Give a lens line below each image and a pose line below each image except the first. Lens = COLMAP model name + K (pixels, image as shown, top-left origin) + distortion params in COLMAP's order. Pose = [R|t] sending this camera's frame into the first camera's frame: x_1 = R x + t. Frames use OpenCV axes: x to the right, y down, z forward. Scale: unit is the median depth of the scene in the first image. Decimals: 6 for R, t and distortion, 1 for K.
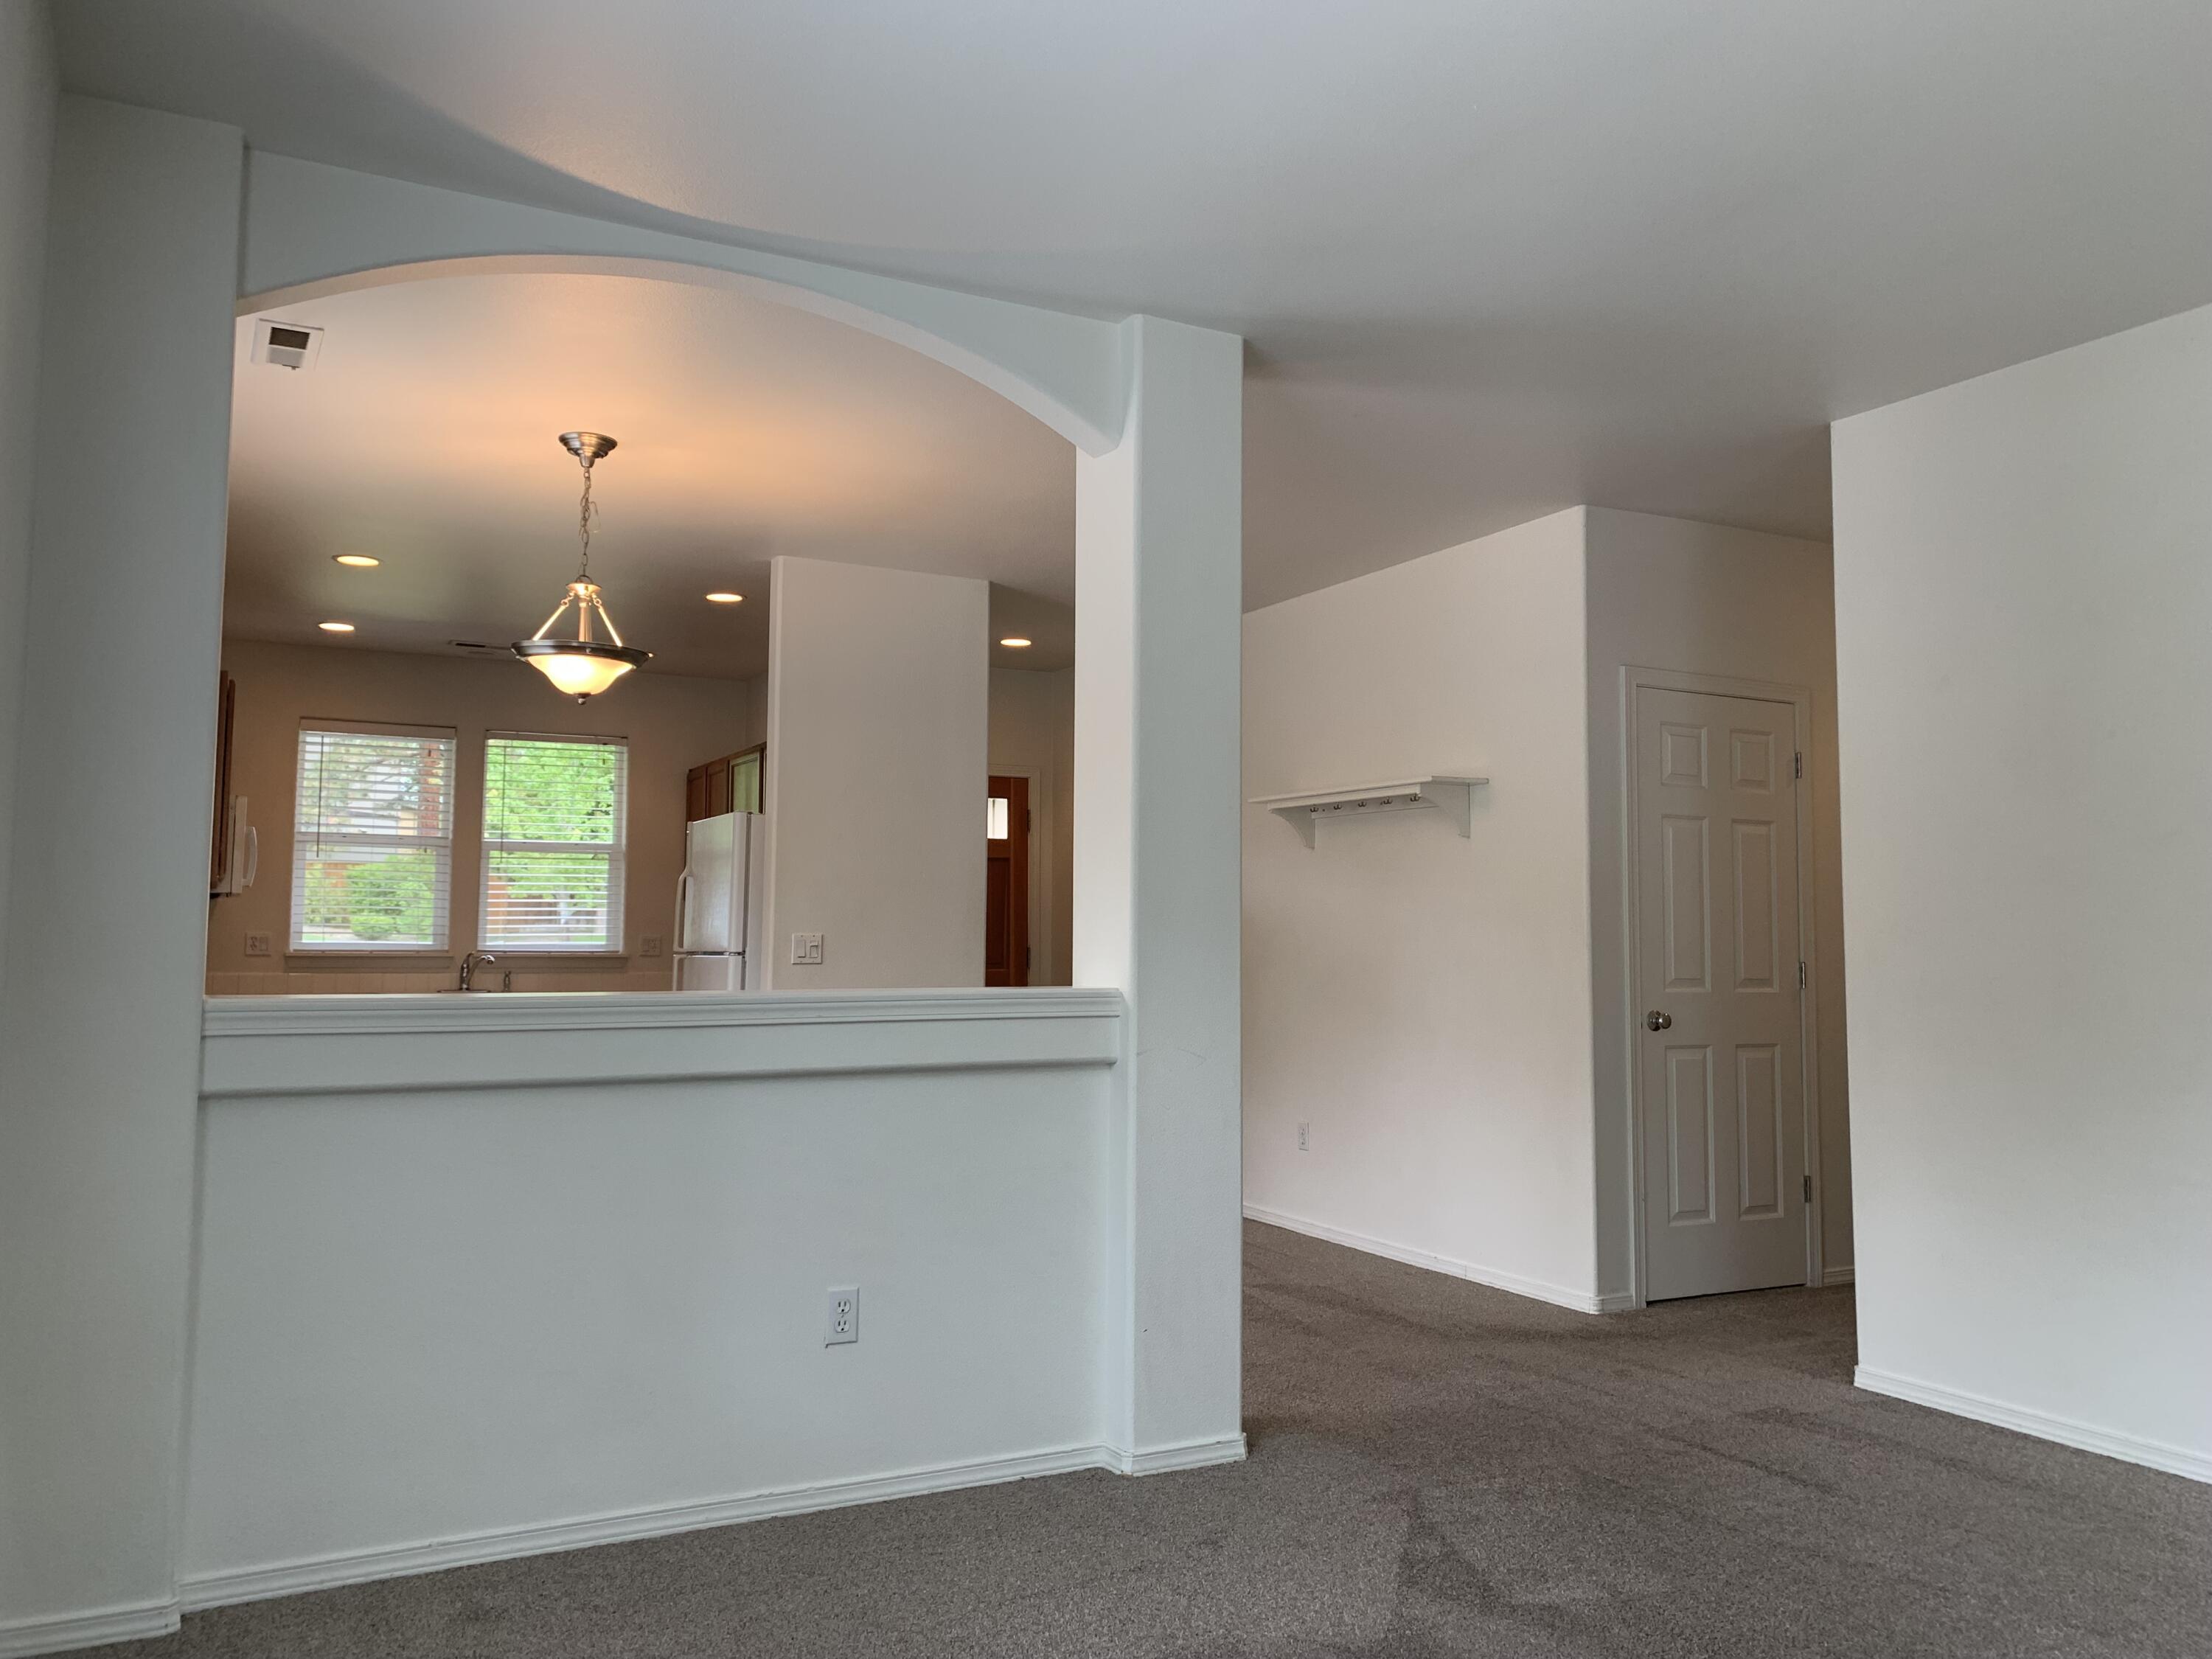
lens RADIAL K [[1705.0, 0, 1123.6], [0, 1705.0, 822.4], [0, 0, 1]] dist [0.031543, -0.030563]
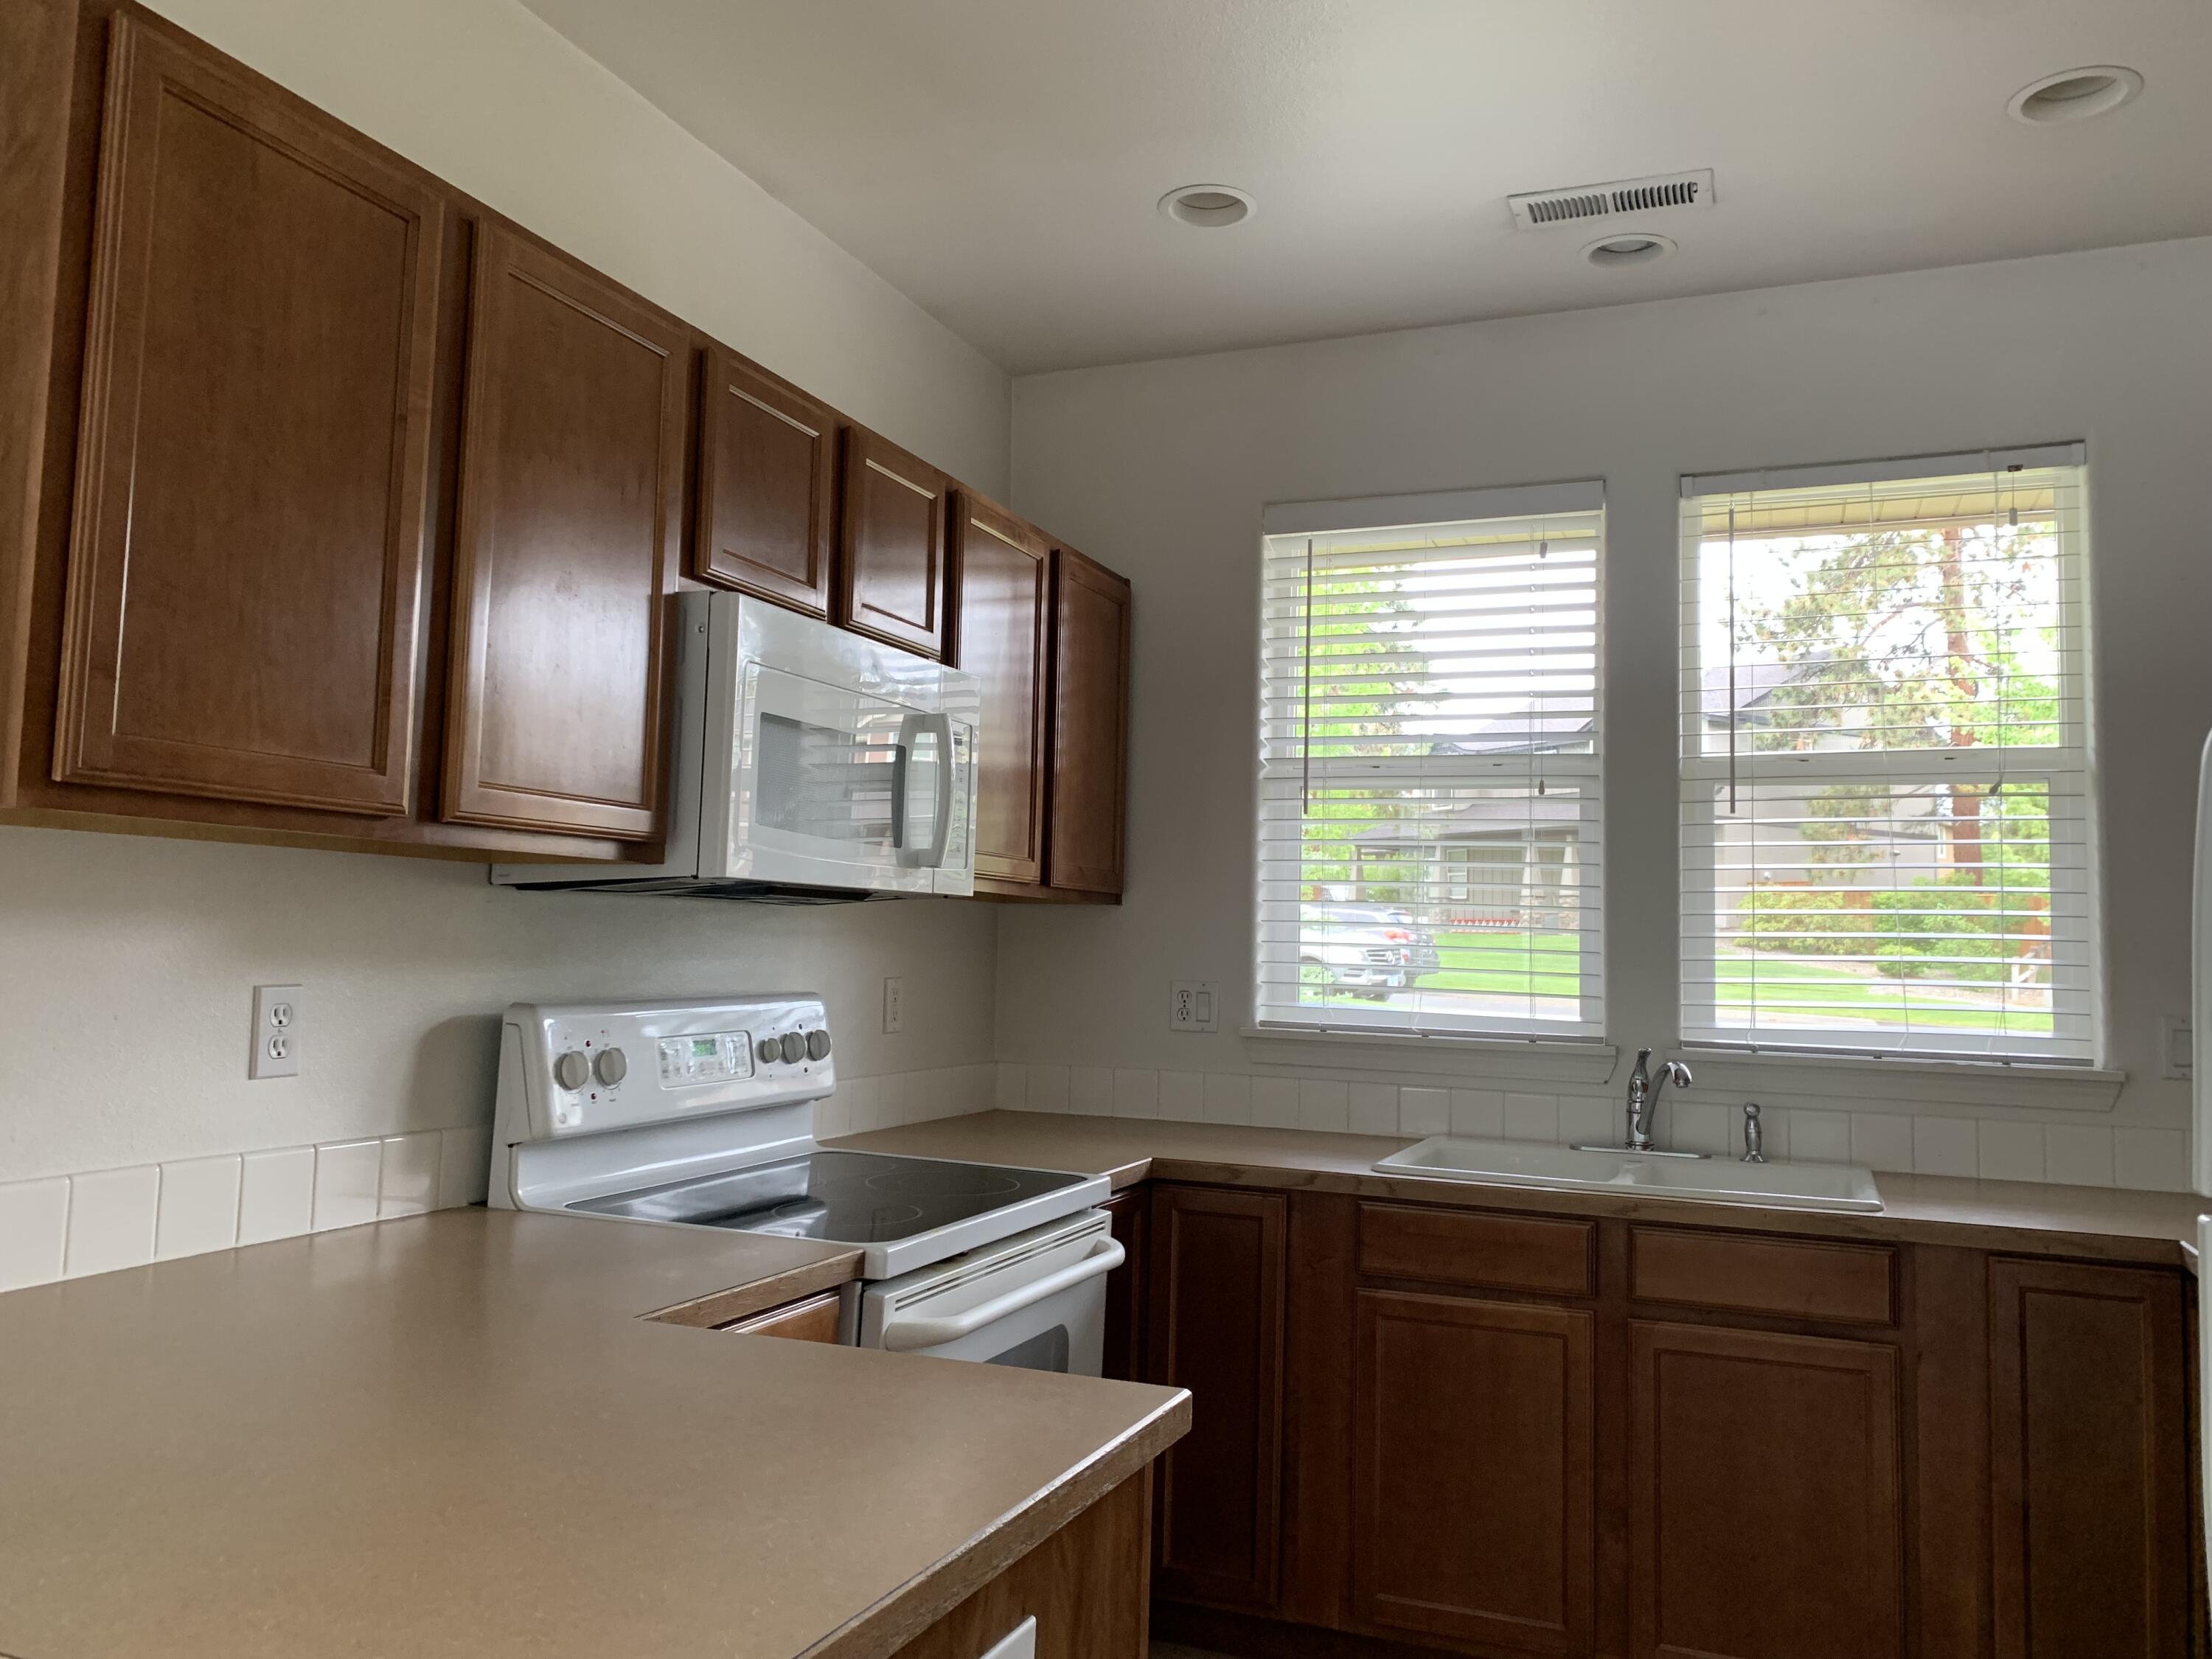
lens RADIAL K [[1705.0, 0, 1078.4], [0, 1705.0, 789.6], [0, 0, 1]] dist [0.031543, -0.030563]
pose [[0.633222, -0.062934, -0.771407, -0.275409], [0.033946, 0.997988, -0.053554, 0.057998], [0.773226, 0.007726, 0.634084, 1.101690]]
